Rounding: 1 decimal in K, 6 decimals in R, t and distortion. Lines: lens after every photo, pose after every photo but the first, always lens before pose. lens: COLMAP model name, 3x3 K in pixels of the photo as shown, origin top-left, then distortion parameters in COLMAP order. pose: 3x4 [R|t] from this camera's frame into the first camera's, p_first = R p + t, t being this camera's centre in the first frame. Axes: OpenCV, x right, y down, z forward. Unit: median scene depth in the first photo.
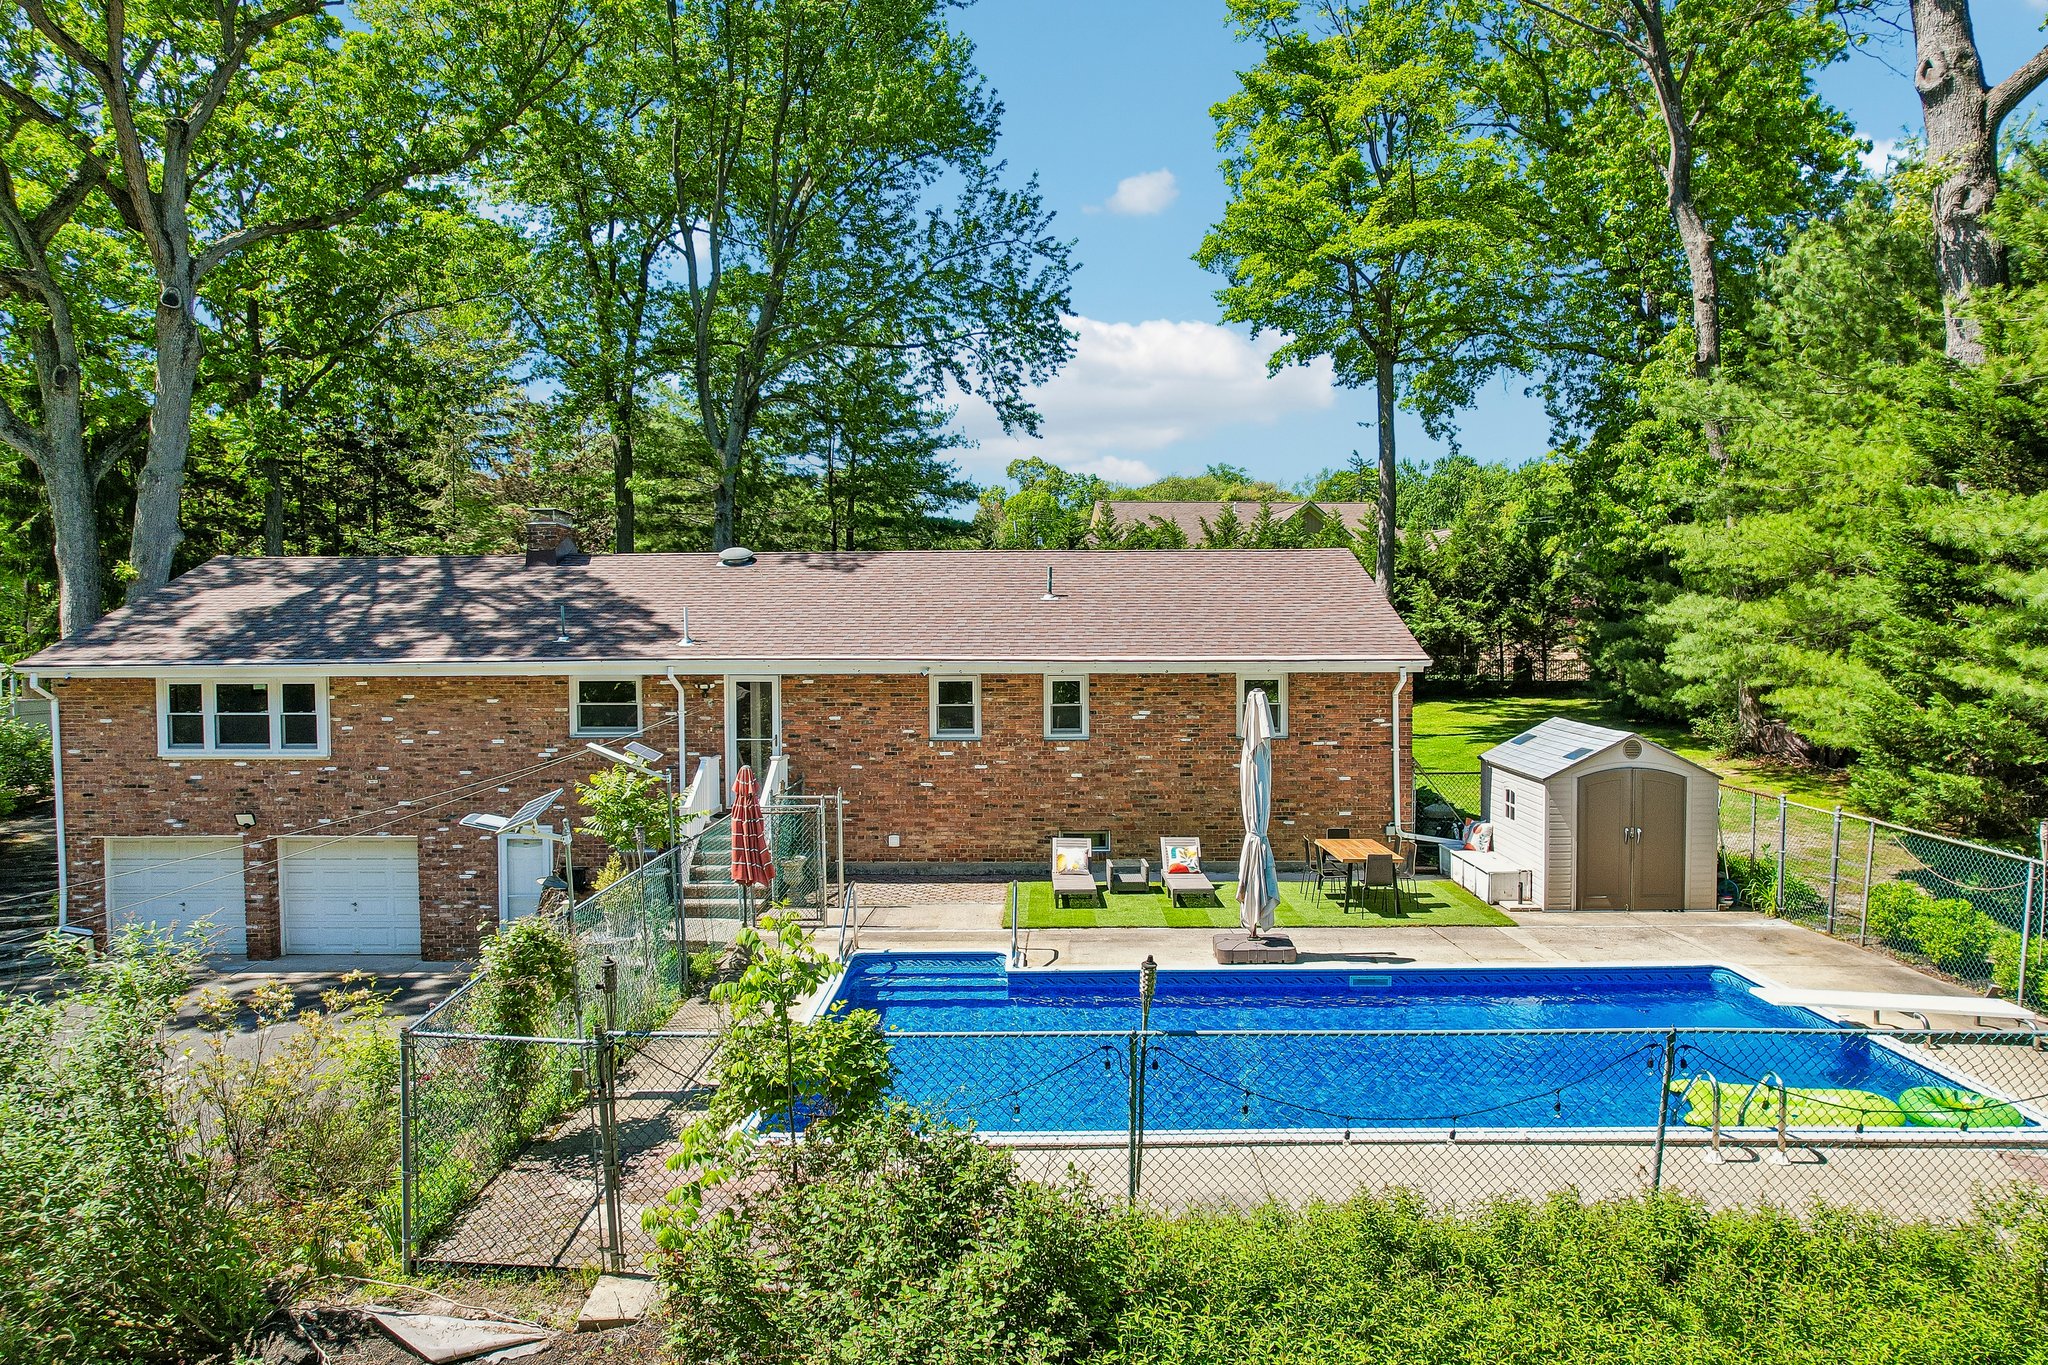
lens RADIAL K [[1345.0, 0, 1029.1], [0, 1345.0, 686.3], [0, 0, 1]] dist [-0.077954, 0.069192]
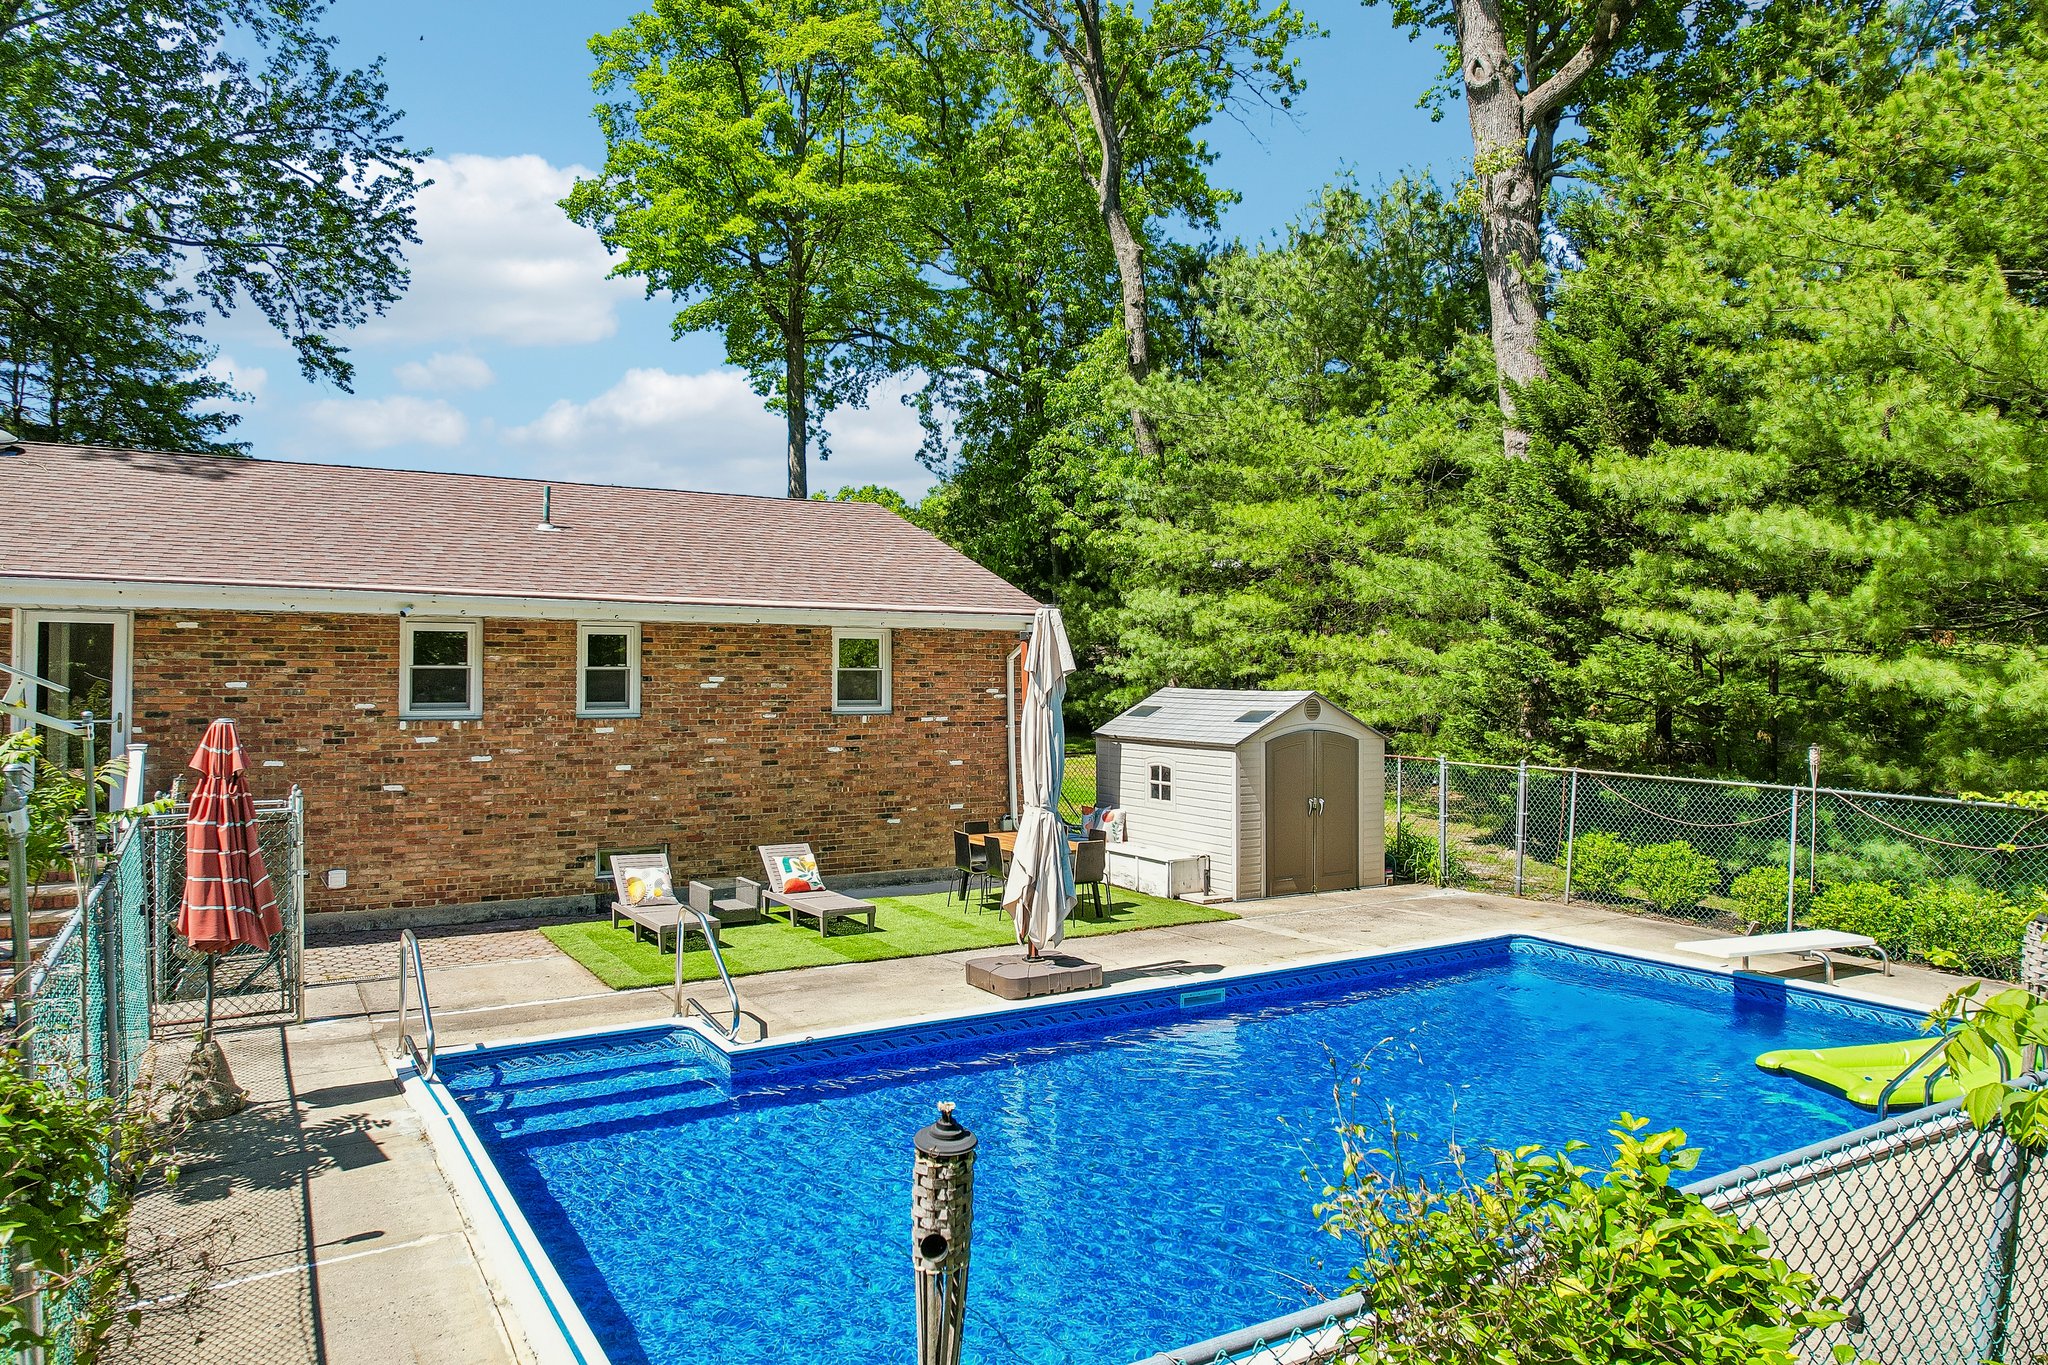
lens RADIAL K [[1347.3, 0, 1026.9], [0, 1347.3, 635.6], [0, 0, 1]] dist [-0.073176, 0.070119]
pose [[0.845825, 0.023733, 0.532932, -0.161529], [0.015945, 0.997439, -0.069726, 0.049446], [-0.533222, 0.067473, 0.843280, 0.290350]]
